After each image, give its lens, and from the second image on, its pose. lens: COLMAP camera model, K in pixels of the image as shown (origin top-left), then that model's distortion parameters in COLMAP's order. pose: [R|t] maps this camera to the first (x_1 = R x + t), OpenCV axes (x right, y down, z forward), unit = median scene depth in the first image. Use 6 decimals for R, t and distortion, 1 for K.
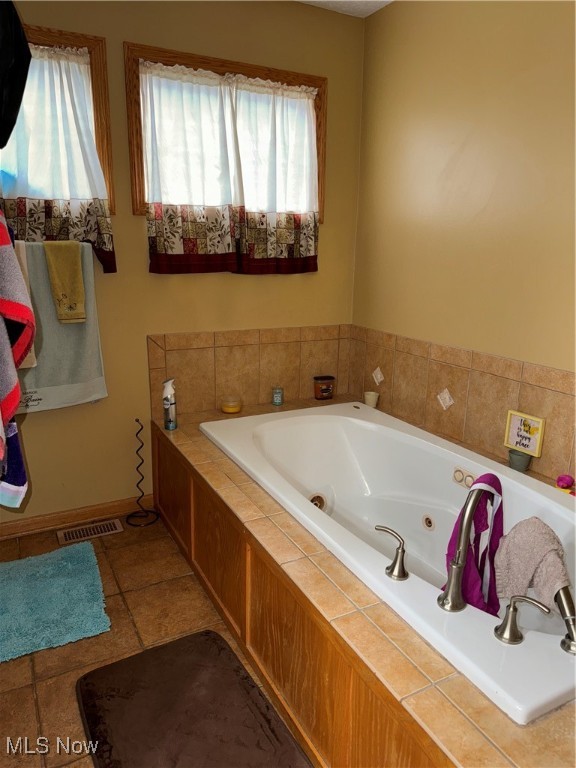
lens RADIAL K [[541.5, 0, 285.9], [0, 541.5, 390.1], [0, 0, 1]] dist [0.053466, -0.071230]
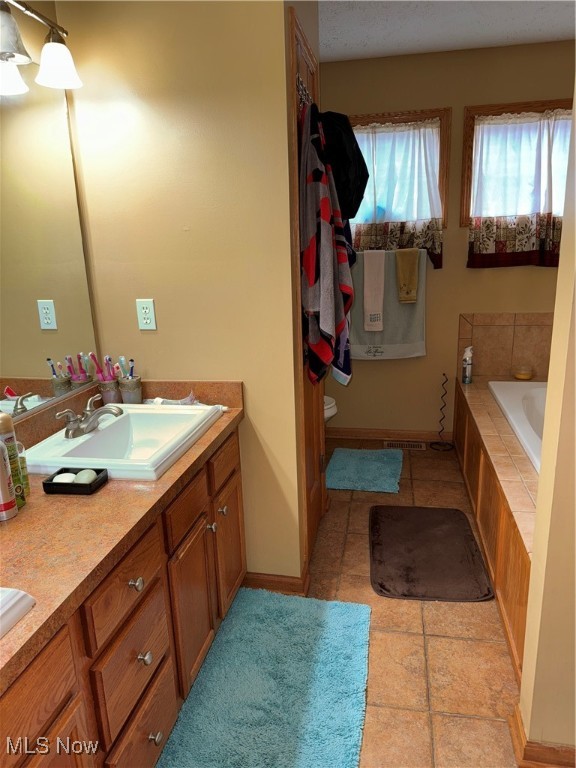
lens RADIAL K [[541.5, 0, 285.4], [0, 541.5, 382.1], [0, 0, 1]] dist [0.053466, -0.071230]
pose [[0.778524, 0.114733, -0.617038, 0.289187], [-0.111942, 0.992768, 0.043357, 0.064503], [0.617551, 0.035318, 0.785738, -0.369713]]
